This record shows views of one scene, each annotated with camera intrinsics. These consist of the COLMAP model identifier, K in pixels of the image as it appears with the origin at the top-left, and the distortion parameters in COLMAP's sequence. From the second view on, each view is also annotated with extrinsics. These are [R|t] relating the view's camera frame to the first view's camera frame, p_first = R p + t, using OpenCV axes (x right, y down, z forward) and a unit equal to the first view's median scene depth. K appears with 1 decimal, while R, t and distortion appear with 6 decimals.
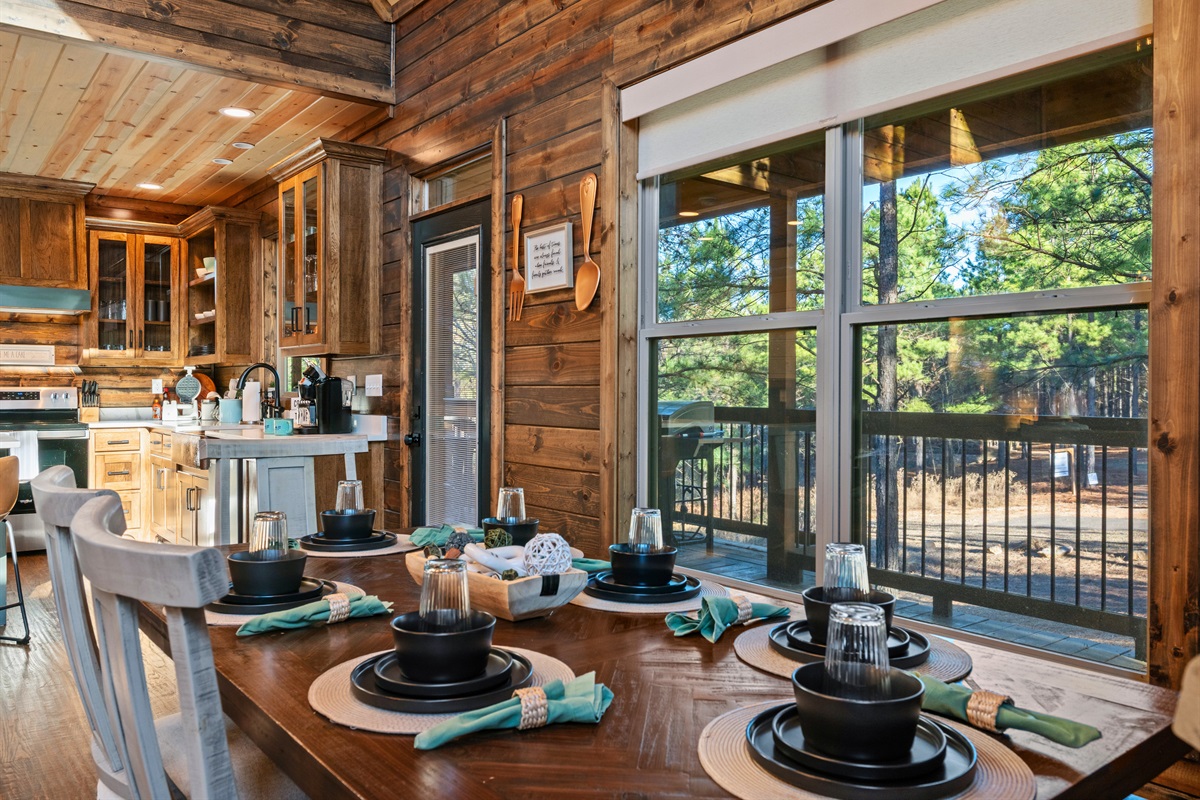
lens RADIAL K [[867.5, 0, 598.6], [0, 867.5, 398.5], [0, 0, 1]] dist [-0.010554, -0.005520]
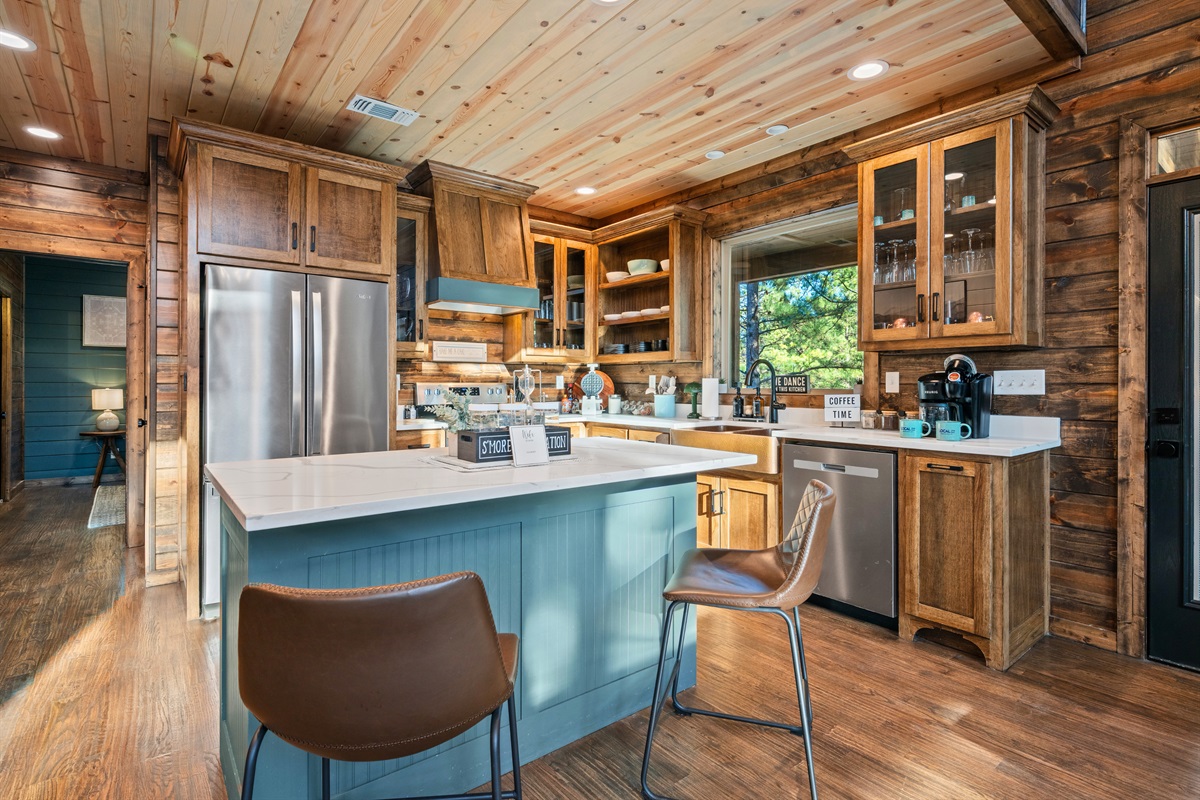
lens RADIAL K [[571.0, 0, 575.4], [0, 571.0, 379.9], [0, 0, 1]] dist [0.021947, 0.000387]
pose [[0.999979, 0.002122, -0.006095, -0.523694], [-0.002216, 0.999878, -0.015464, -0.006810], [0.006061, 0.015478, 0.999862, 0.311885]]
